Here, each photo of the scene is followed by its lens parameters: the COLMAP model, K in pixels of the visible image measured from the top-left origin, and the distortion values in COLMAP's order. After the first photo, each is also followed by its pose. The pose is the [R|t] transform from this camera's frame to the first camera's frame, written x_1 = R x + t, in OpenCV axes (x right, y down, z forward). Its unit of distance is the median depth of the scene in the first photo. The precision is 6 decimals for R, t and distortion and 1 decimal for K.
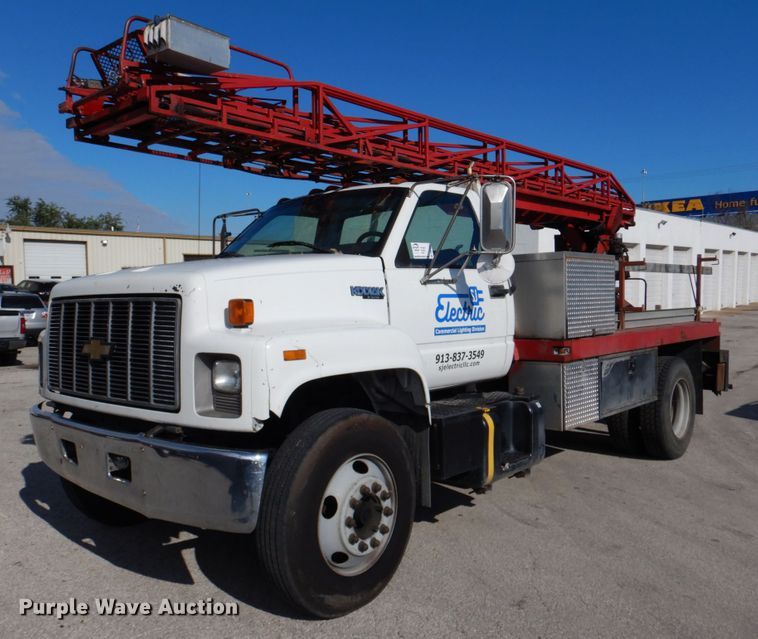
lens RADIAL K [[686.0, 0, 379.0], [0, 686.0, 319.5], [0, 0, 1]] dist [-0.010582, -0.003592]
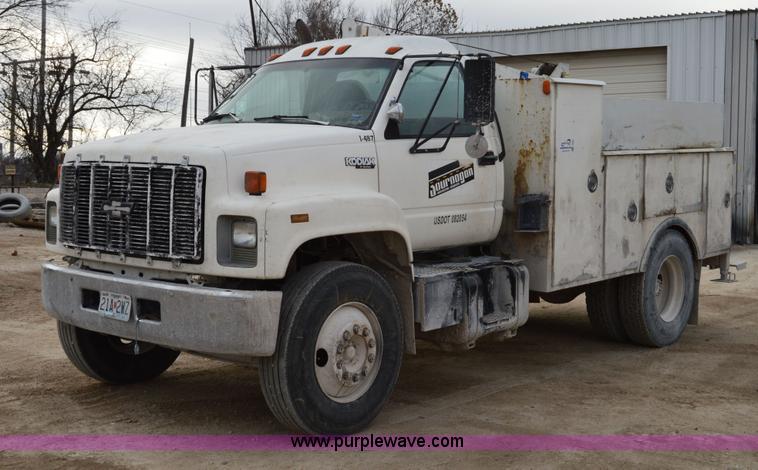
lens RADIAL K [[1089.4, 0, 379.0], [0, 1089.4, 235.0], [0, 0, 1]] dist [0.016125, 0.037765]
pose [[0.999786, 0.020350, 0.003584, 0.010326], [-0.020560, 0.997027, 0.074258, -0.053147], [-0.002062, -0.074315, 0.997233, -0.760498]]
